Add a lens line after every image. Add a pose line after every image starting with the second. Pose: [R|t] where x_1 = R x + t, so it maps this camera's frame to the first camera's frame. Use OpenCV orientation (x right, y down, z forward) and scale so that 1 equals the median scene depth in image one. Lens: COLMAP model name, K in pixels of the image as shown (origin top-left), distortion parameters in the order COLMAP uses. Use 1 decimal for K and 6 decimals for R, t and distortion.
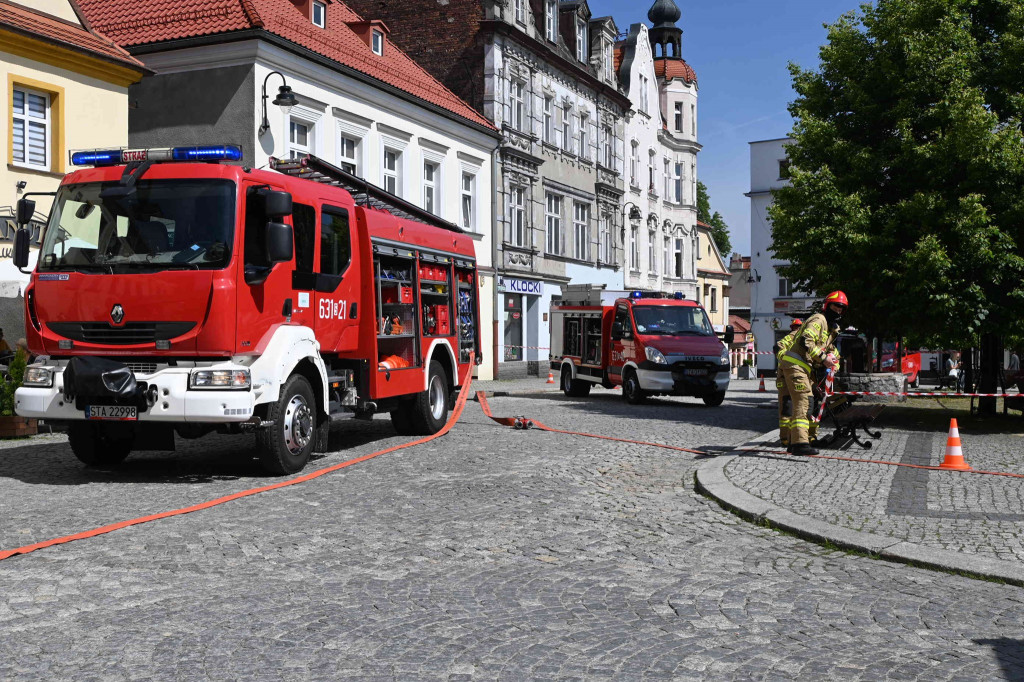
lens RADIAL K [[847.1, 0, 512.0], [0, 847.1, 341.0], [0, 0, 1]] dist [-0.009127, 0.002149]
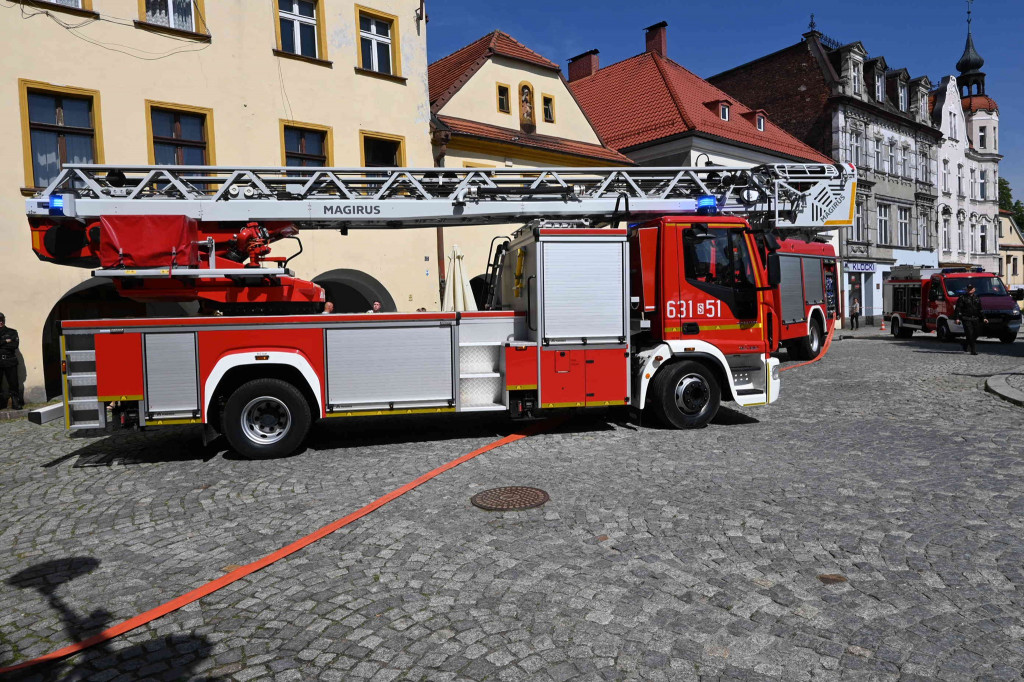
lens RADIAL K [[702.1, 0, 506.7], [0, 702.1, 338.7], [0, 0, 1]] dist [-0.006084, 0.000195]
pose [[0.910051, -0.014996, -0.414226, -0.047888], [0.038263, 0.998118, 0.047929, -0.020564], [0.412727, -0.059468, 0.908911, -0.425185]]
